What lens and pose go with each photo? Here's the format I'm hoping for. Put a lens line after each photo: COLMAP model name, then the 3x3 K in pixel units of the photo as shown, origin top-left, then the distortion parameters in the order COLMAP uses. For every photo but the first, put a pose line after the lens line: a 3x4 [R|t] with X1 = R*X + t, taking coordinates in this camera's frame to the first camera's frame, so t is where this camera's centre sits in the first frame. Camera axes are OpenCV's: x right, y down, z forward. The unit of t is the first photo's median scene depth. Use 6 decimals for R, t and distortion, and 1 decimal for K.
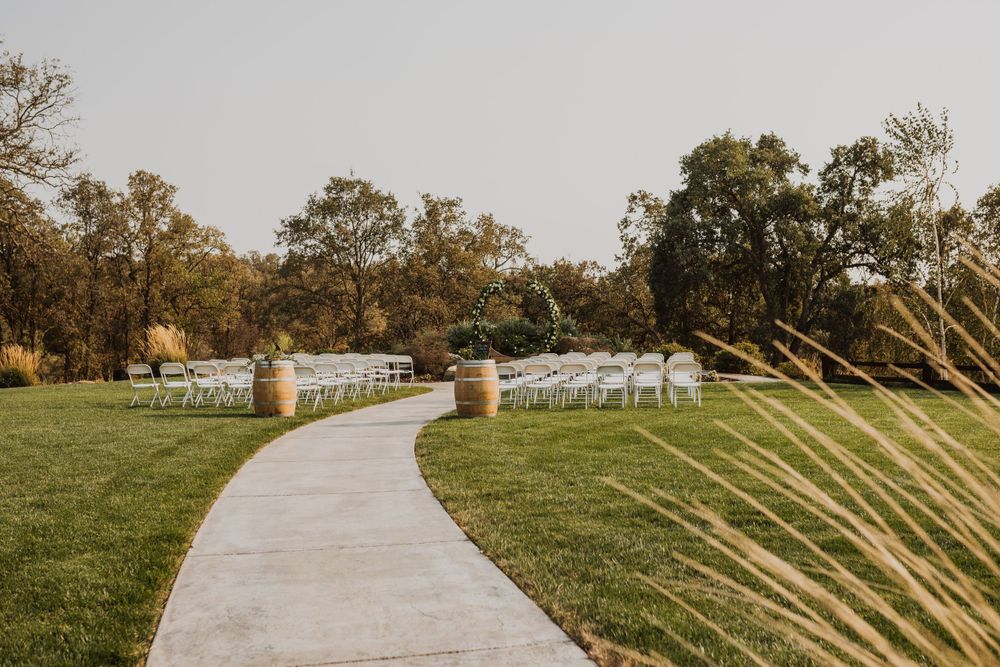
lens RADIAL K [[965.6, 0, 439.8], [0, 965.6, 335.2], [0, 0, 1]] dist [-0.063534, 0.004789]
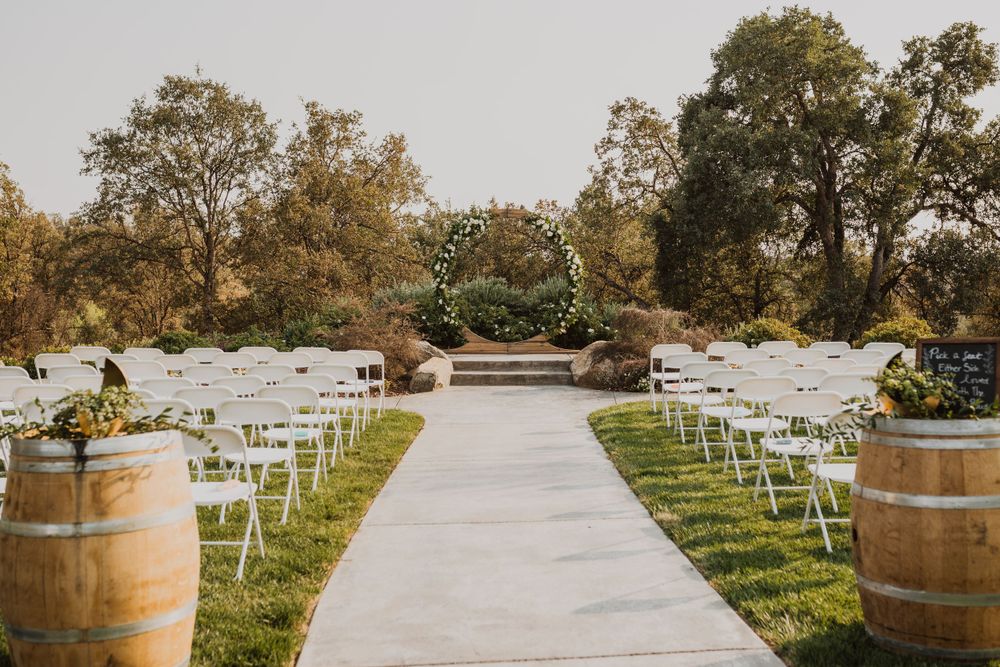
lens RADIAL K [[1102.4, 0, 502.4], [0, 1102.4, 315.7], [0, 0, 1]] dist [-0.070167, 0.125632]
pose [[0.980336, -0.005960, 0.197246, -0.034180], [0.003851, 0.999931, 0.011074, -0.000842], [-0.197299, -0.010097, 0.980291, 0.192825]]
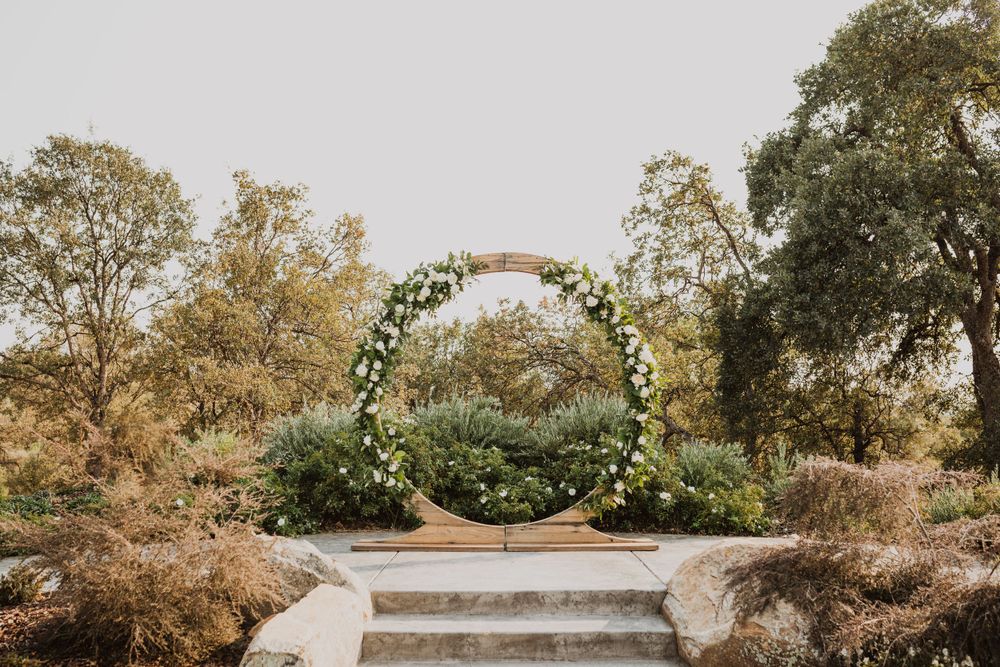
lens RADIAL K [[1102.4, 0, 502.4], [0, 1102.4, 315.7], [0, 0, 1]] dist [-0.070167, 0.125632]
pose [[0.978330, 0.019560, 0.206126, 0.004850], [0.002850, 0.994162, -0.107863, -0.002454], [-0.207032, 0.106113, 0.972562, 0.389441]]
